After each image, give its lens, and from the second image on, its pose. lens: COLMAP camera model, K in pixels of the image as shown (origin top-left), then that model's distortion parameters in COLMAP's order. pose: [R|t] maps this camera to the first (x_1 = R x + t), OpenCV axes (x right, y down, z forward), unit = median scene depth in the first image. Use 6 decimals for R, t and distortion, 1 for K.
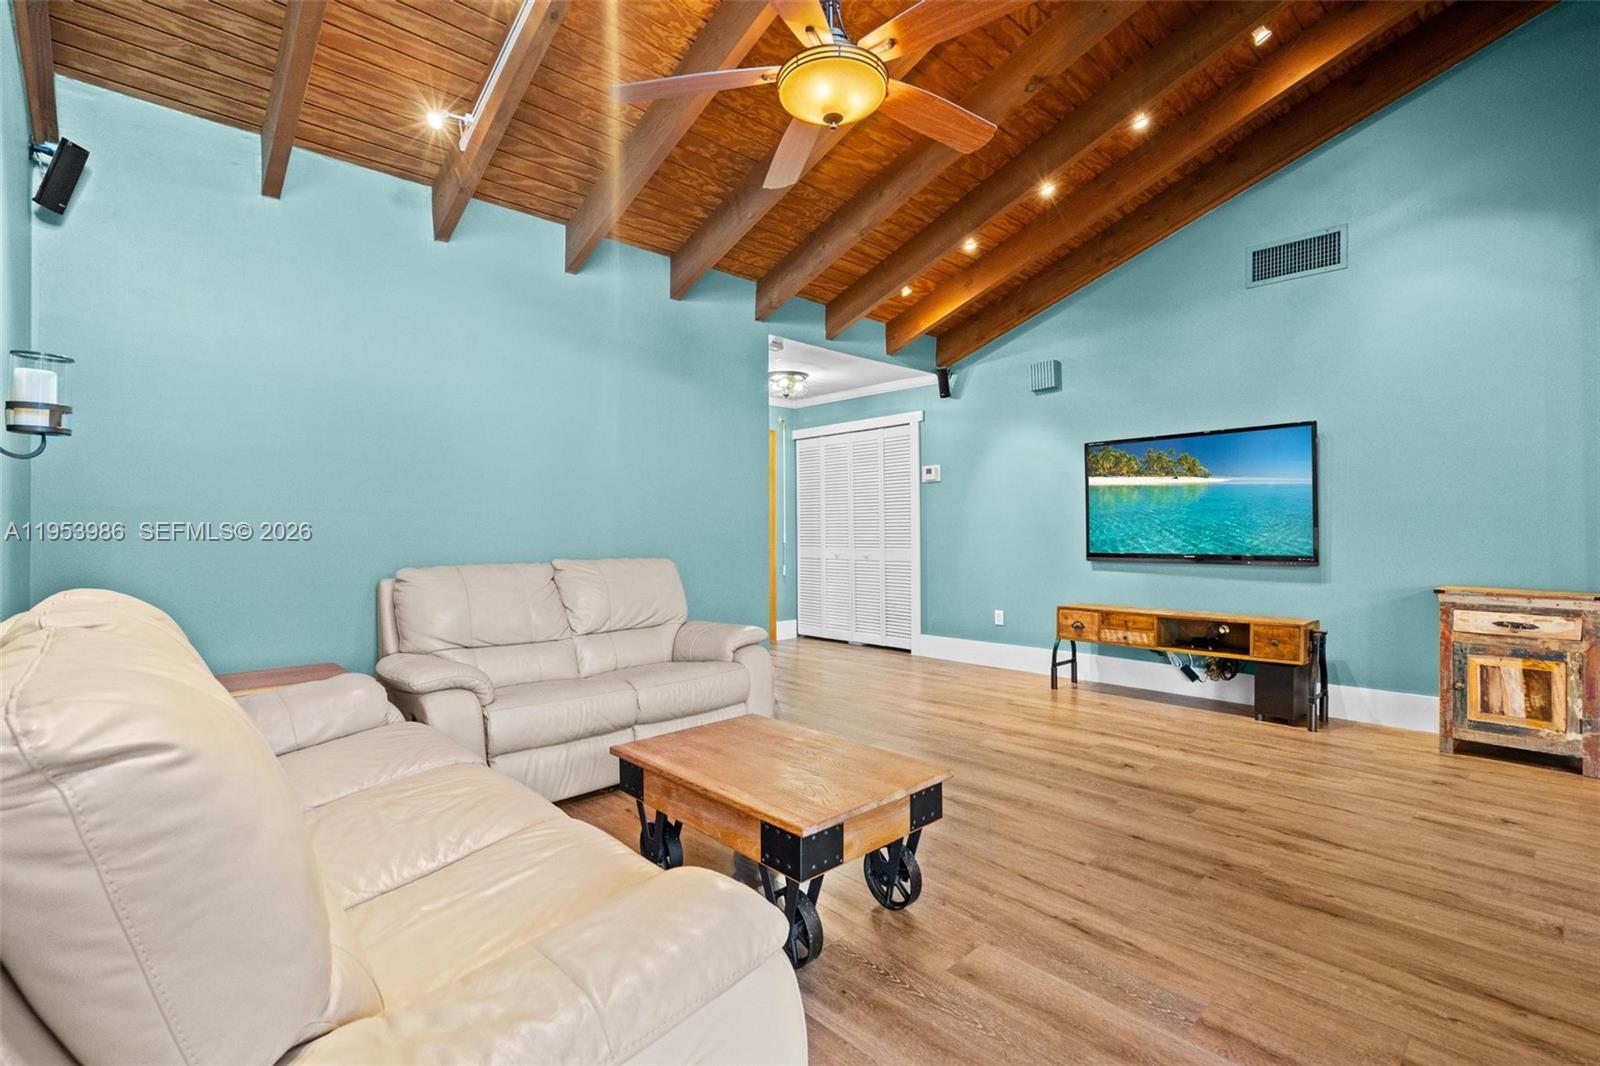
lens RADIAL K [[733.0, 0, 797.9], [0, 733.0, 528.2], [0, 0, 1]] dist [0.001274, -0.000126]
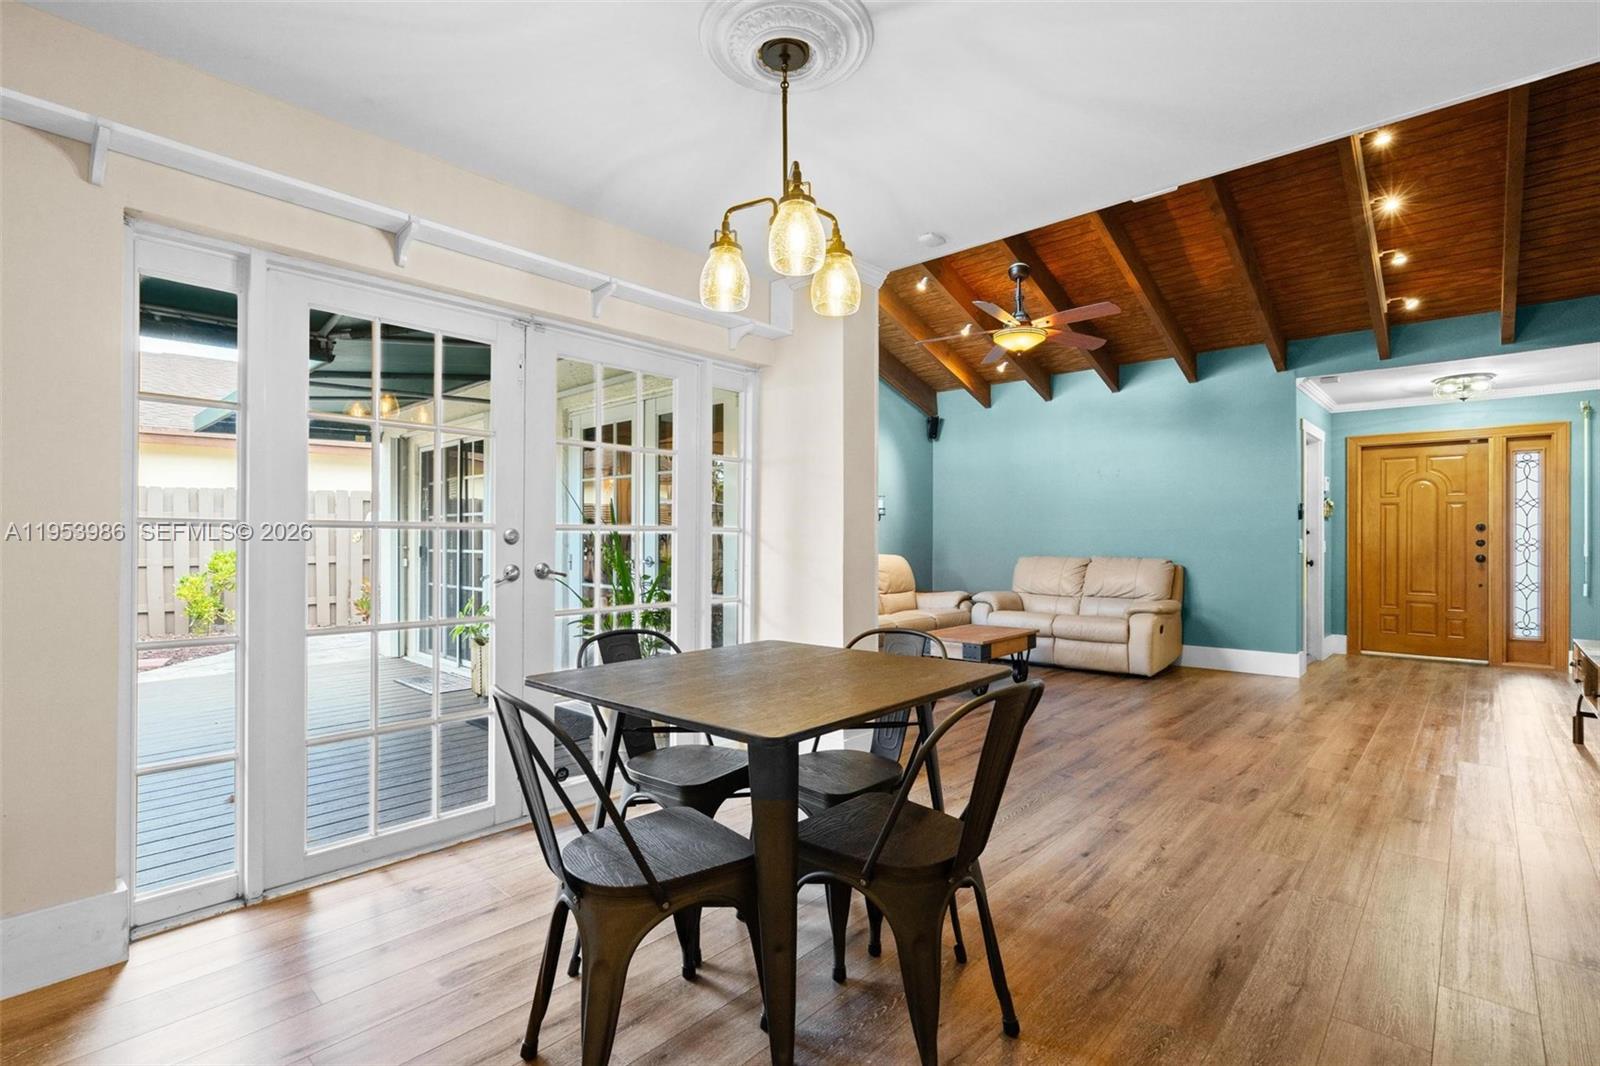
lens RADIAL K [[727.7, 0, 803.5], [0, 727.7, 536.9], [0, 0, 1]] dist [-0.002251, -0.000023]
pose [[0.075574, 0.003744, -0.997133, 1.526645], [0.001250, 0.999992, 0.003850, -0.013305], [0.997139, -0.001538, 0.075569, 0.144146]]
